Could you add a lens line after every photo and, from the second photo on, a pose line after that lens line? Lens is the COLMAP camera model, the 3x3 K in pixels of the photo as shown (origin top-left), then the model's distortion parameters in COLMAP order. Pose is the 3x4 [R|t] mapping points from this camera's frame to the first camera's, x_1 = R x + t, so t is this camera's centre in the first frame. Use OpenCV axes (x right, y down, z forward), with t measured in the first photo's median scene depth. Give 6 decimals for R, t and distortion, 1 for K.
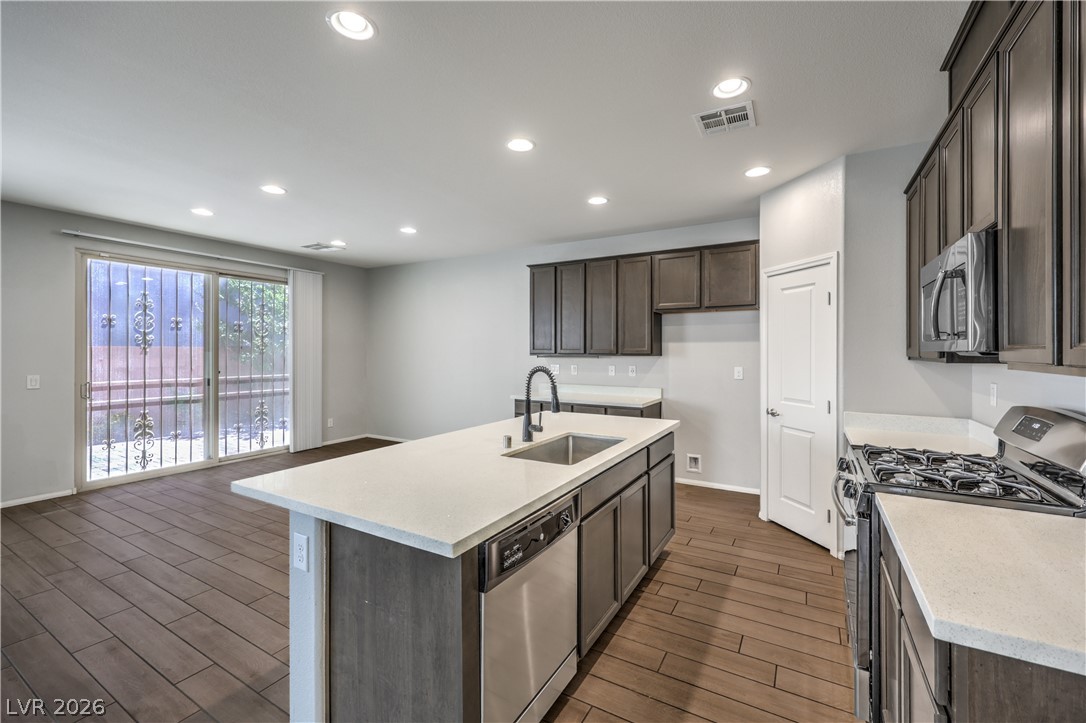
lens RADIAL K [[448.5, 0, 547.2], [0, 448.5, 355.4], [0, 0, 1]] dist [0.001708, 0.000275]
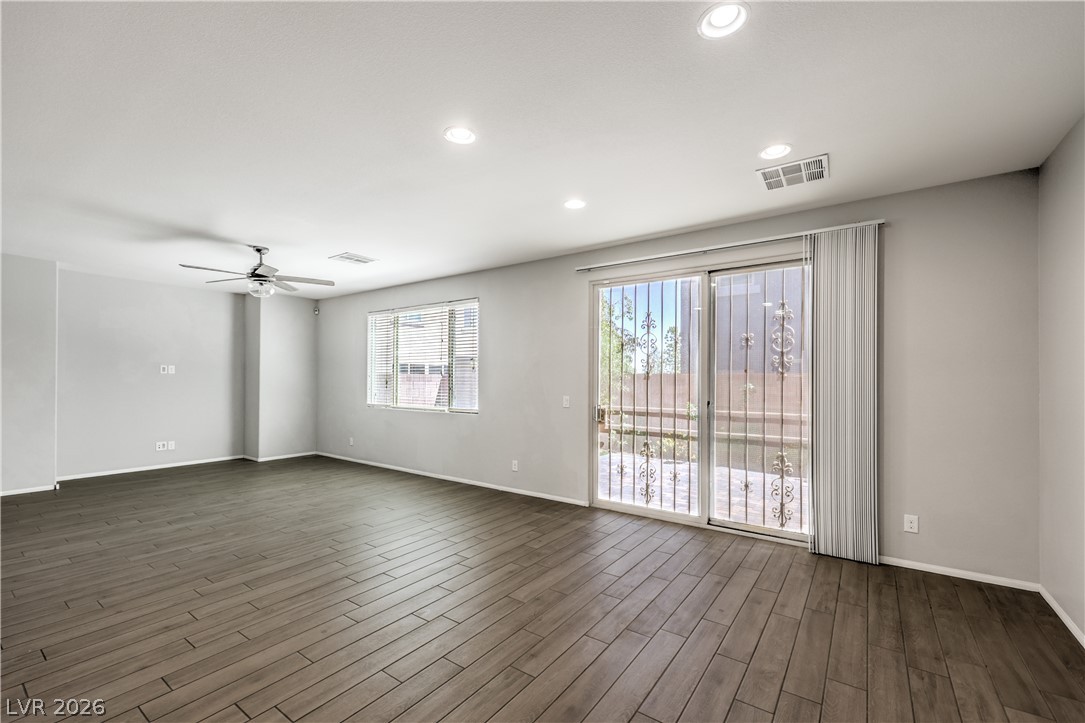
lens RADIAL K [[448.0, 0, 556.0], [0, 448.0, 386.9], [0, 0, 1]] dist [0.001708, 0.000275]
pose [[-0.075219, 0.010900, -0.997107, 0.041901], [-0.015944, 0.999799, 0.012132, 0.004754], [0.997040, 0.016811, -0.075030, 0.950708]]
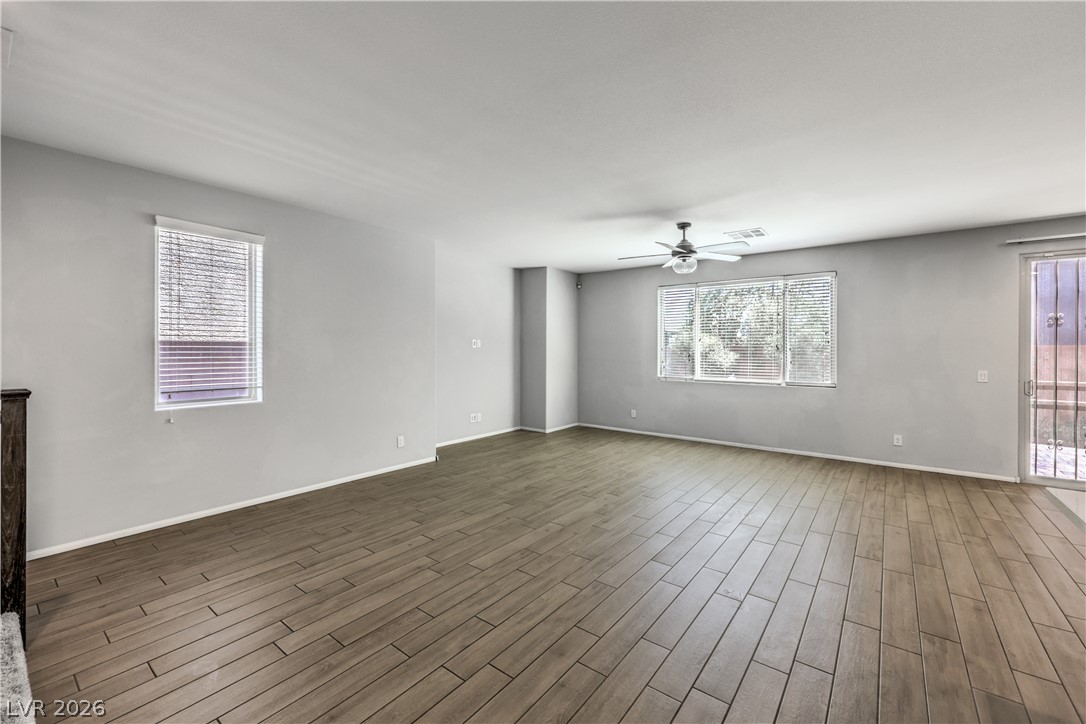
lens RADIAL K [[448.5, 0, 558.2], [0, 448.5, 346.9], [0, 0, 1]] dist [0.001708, 0.000275]
pose [[-0.115647, -0.006405, -0.993270, 0.137716], [-0.012905, 0.999904, -0.004945, 0.002037], [0.993207, 0.012246, -0.115719, 0.028127]]
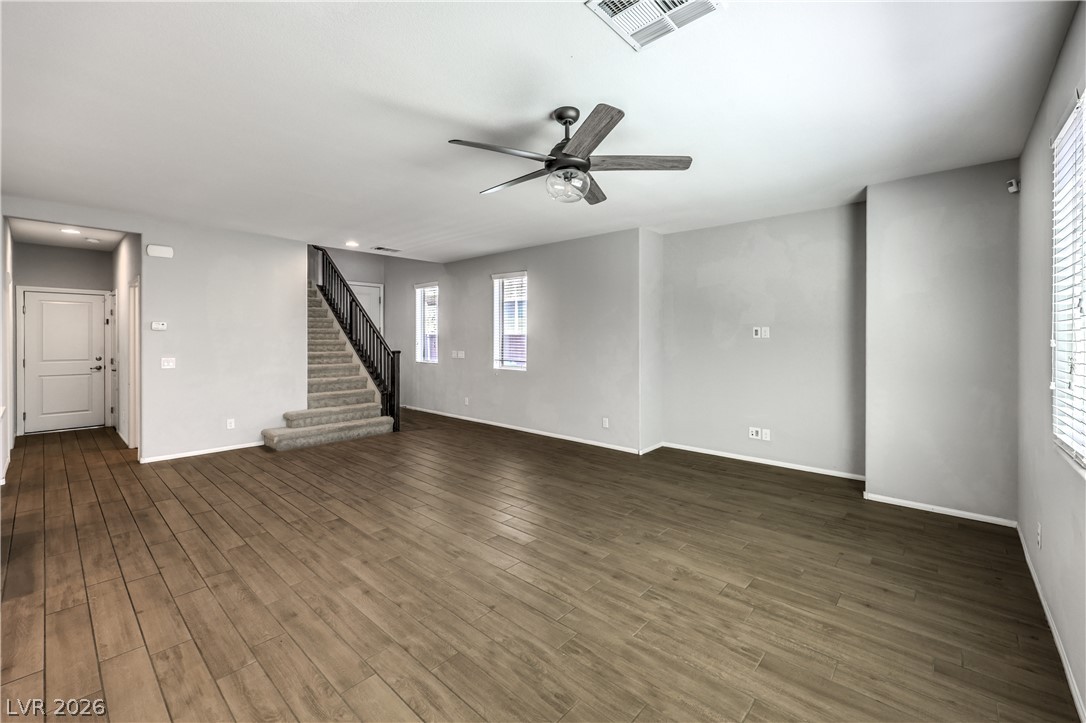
lens RADIAL K [[448.5, 0, 540.4], [0, 448.5, 338.2], [0, 0, 1]] dist [0.001708, 0.000275]
pose [[-0.977183, -0.004834, 0.212343, -1.015678], [-0.002247, 0.999920, 0.012423, -0.011155], [-0.212386, 0.011662, -0.977116, 0.759485]]
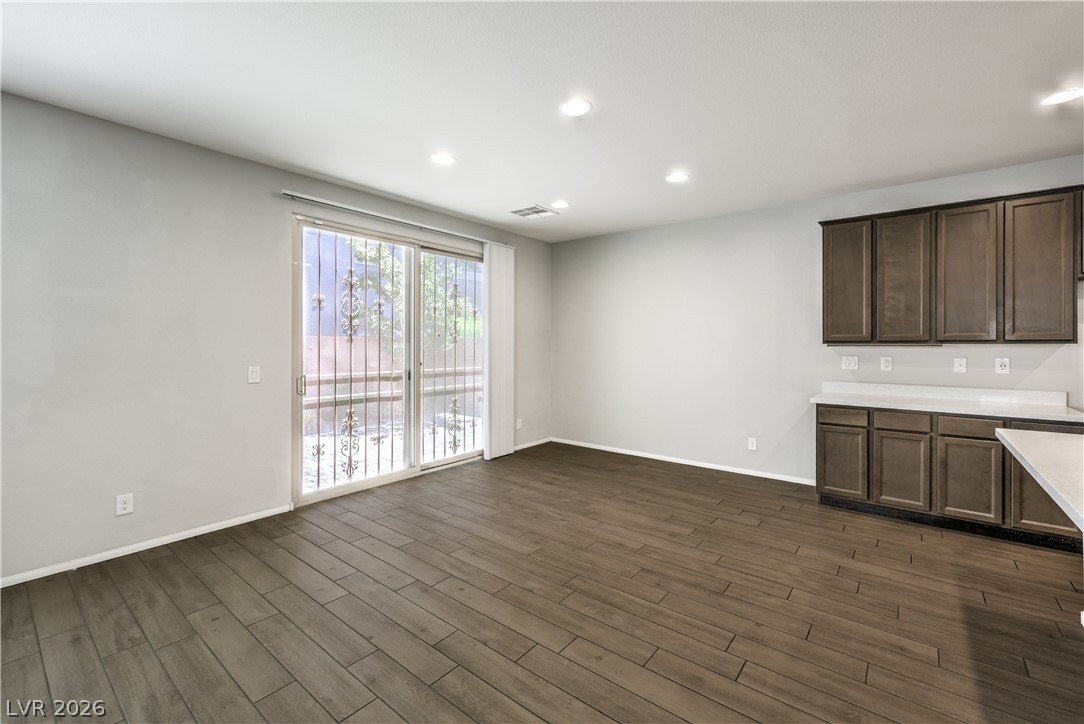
lens RADIAL K [[447.6, 0, 551.0], [0, 447.6, 356.4], [0, 0, 1]] dist [0.001708, 0.000275]
pose [[0.989808, 0.003403, -0.142368, -0.437202], [-0.001360, 0.999895, 0.014448, 0.012206], [0.142403, -0.014107, 0.989708, 0.237849]]
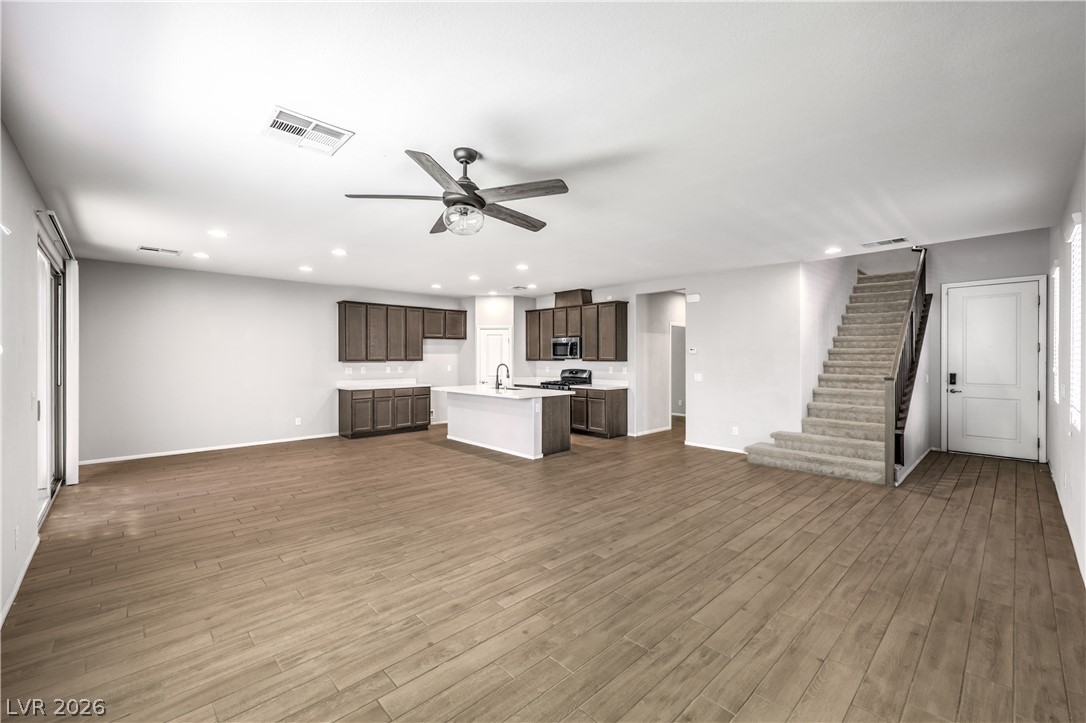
lens RADIAL K [[448.5, 0, 559.3], [0, 448.5, 358.5], [0, 0, 1]] dist [0.001708, 0.000275]
pose [[0.267088, -0.003759, 0.963665, -1.488200], [0.011950, 0.999928, 0.000589, -0.002637], [-0.963598, 0.011359, 0.267114, -0.093404]]
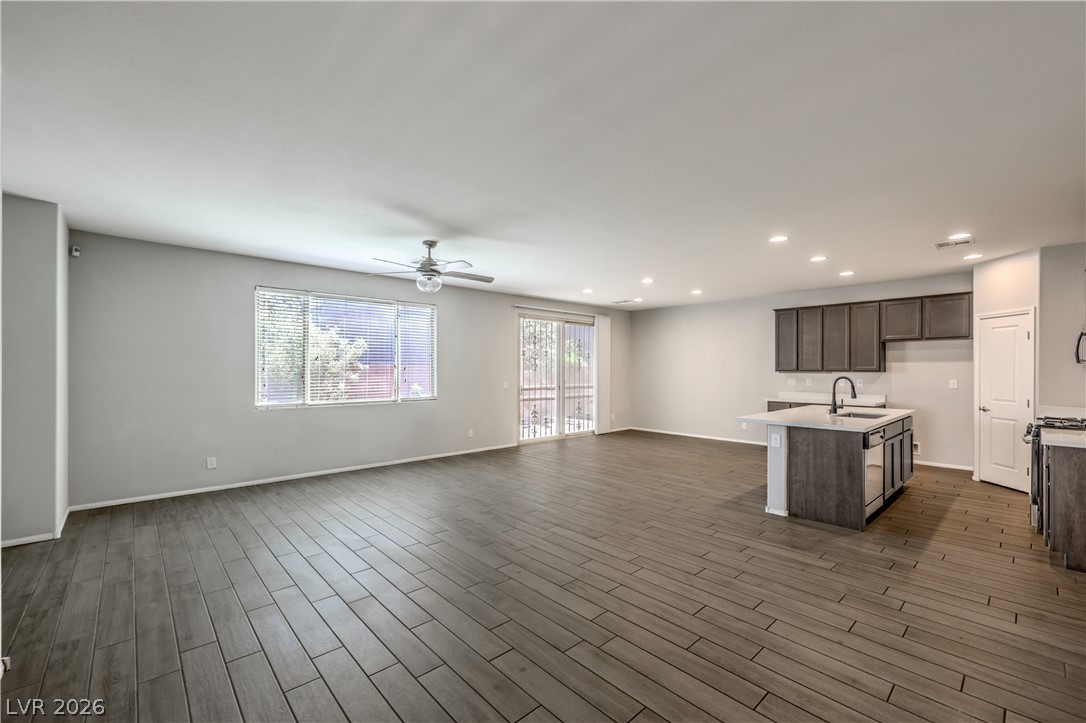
lens RADIAL K [[448.5, 0, 548.0], [0, 448.5, 374.6], [0, 0, 1]] dist [0.001708, 0.000275]
pose [[0.956479, 0.002266, -0.291793, -0.369538], [-0.001356, 0.999994, 0.003320, 0.006877], [0.291799, -0.002780, 0.956476, -0.702354]]
